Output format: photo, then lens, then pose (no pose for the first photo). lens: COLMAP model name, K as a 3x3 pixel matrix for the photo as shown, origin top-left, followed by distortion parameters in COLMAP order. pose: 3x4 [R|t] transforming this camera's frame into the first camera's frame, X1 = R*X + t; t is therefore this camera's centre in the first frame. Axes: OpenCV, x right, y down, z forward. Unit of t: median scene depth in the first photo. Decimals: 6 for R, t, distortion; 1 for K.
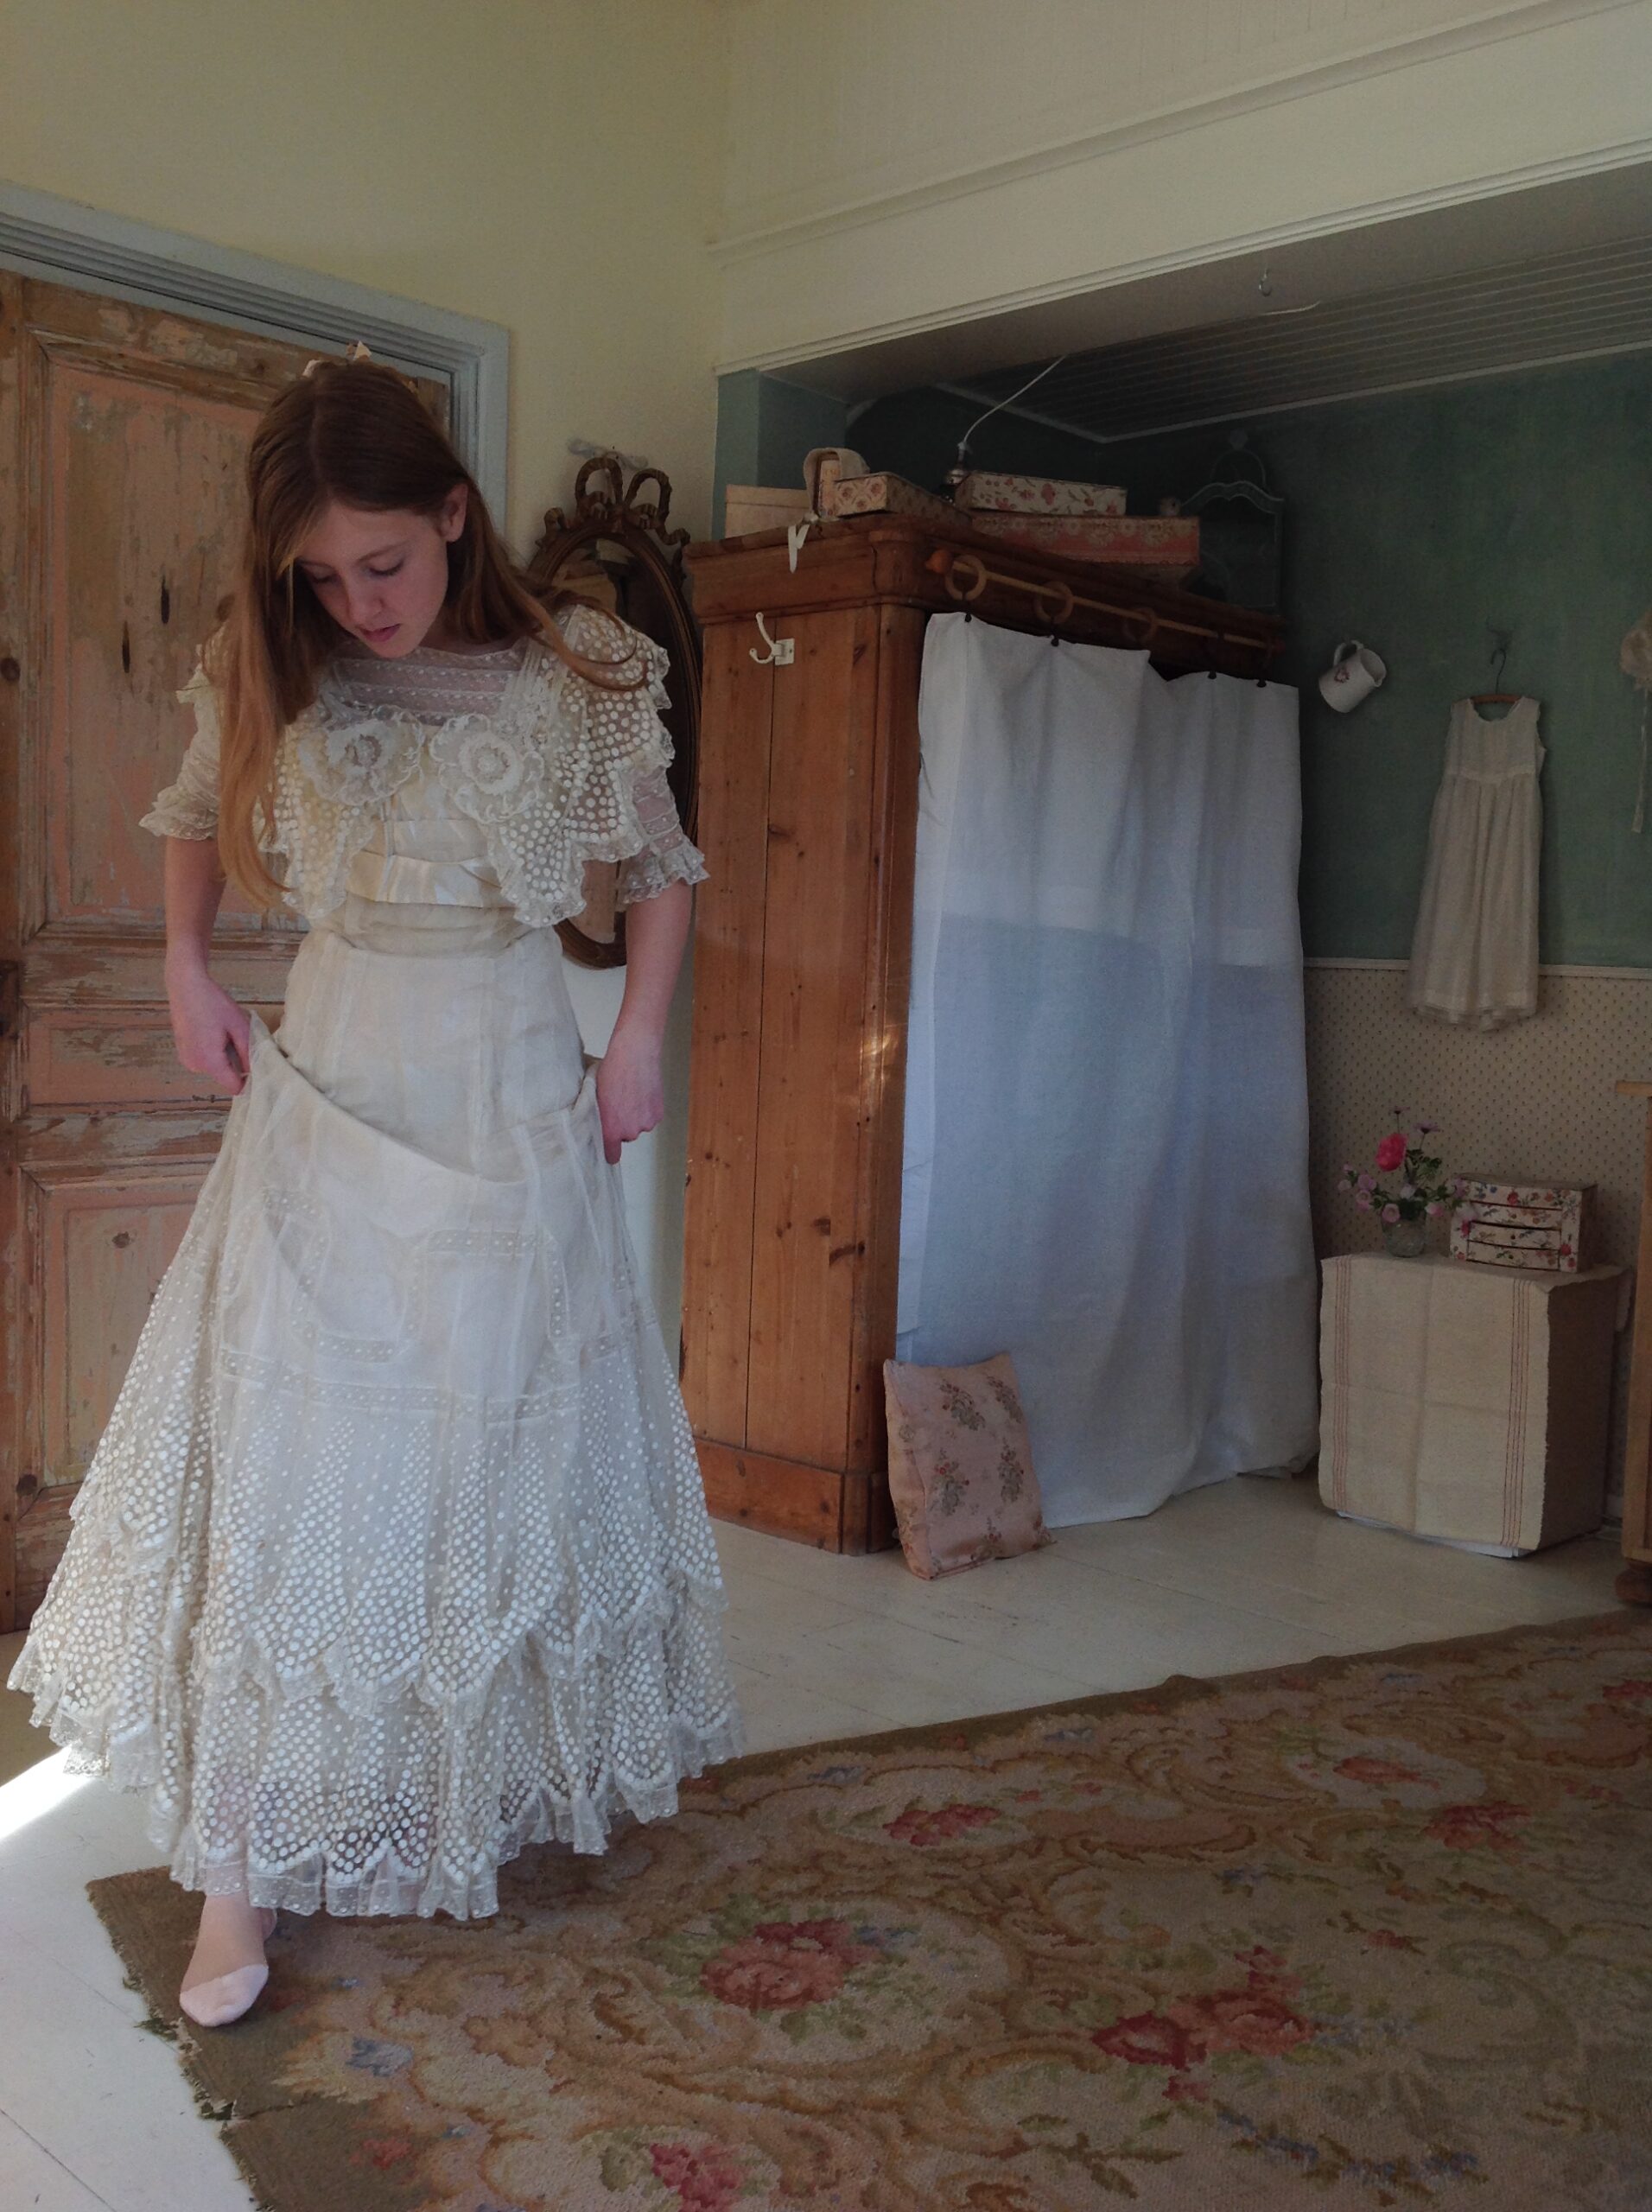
lens RADIAL K [[2250.4, 0, 826.0], [0, 2250.4, 1106.0], [0, 0, 1]] dist [0.201163, -0.395882]
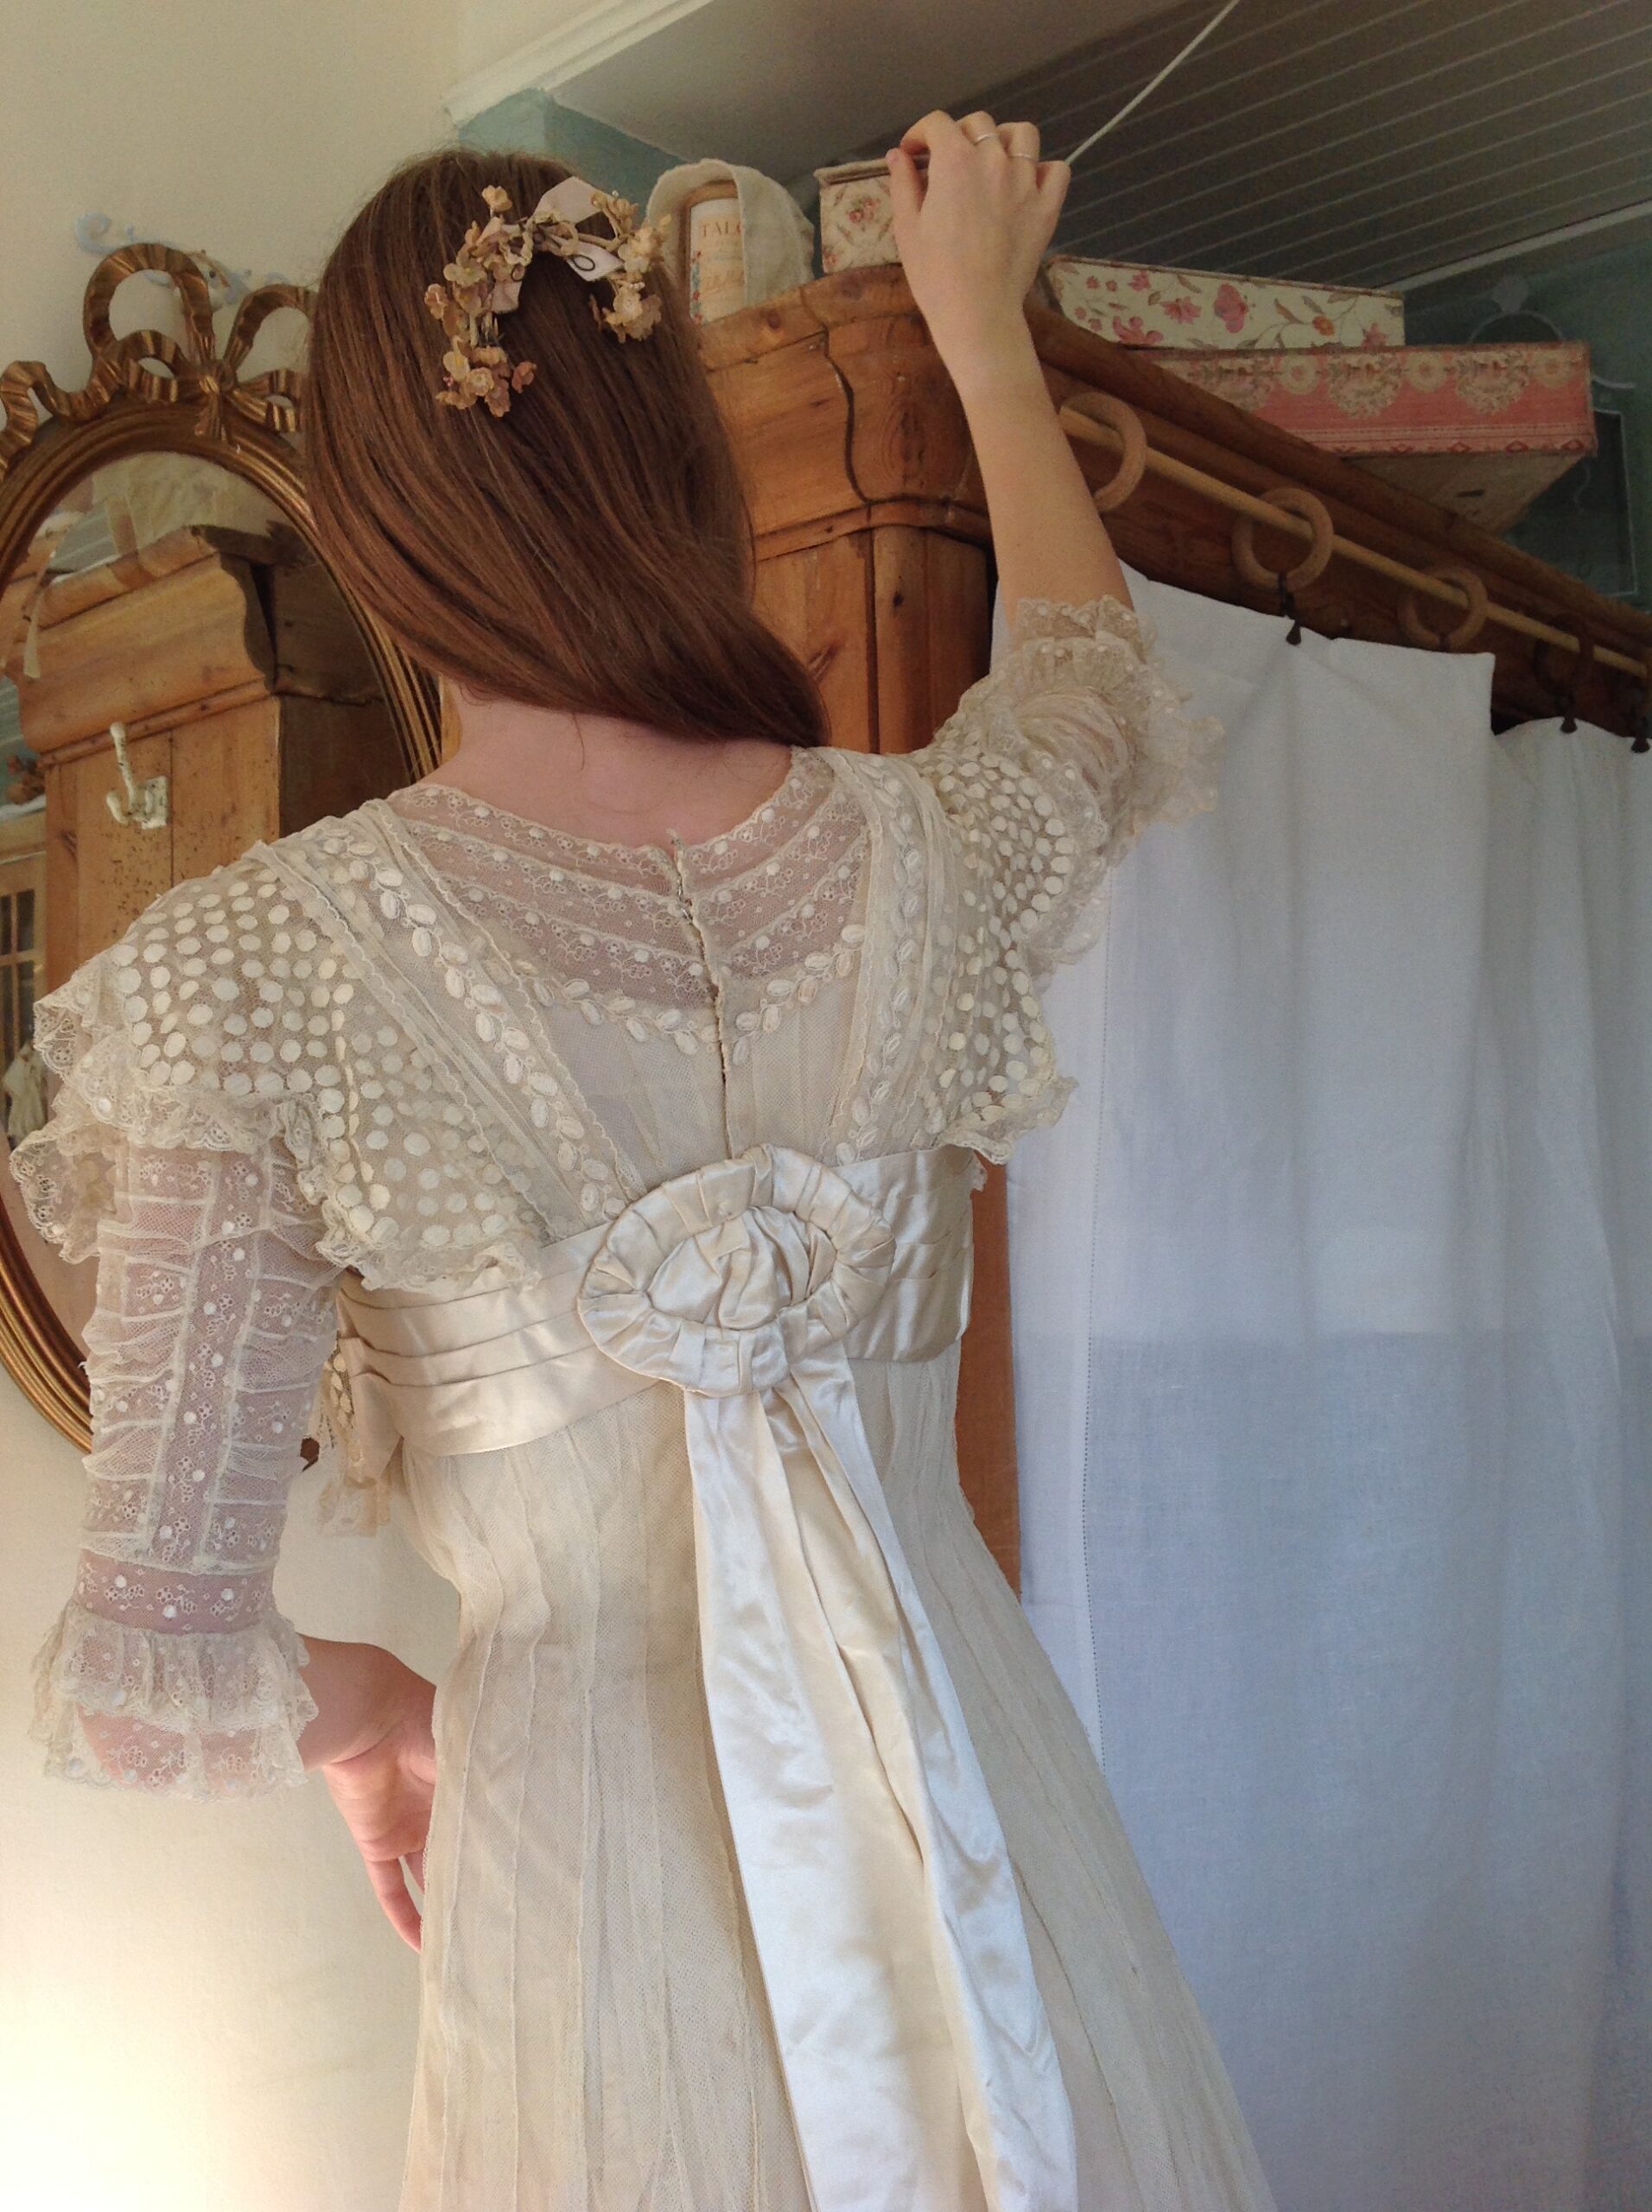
lens RADIAL K [[2176.8, 0, 826.0], [0, 2176.8, 1106.0], [0, 0, 1]] dist [0.229223, -0.370666]
pose [[0.997572, -0.060118, 0.035155, -0.002155], [0.062860, 0.994570, -0.082940, -0.111587], [-0.029978, 0.084948, 0.995934, 0.742256]]
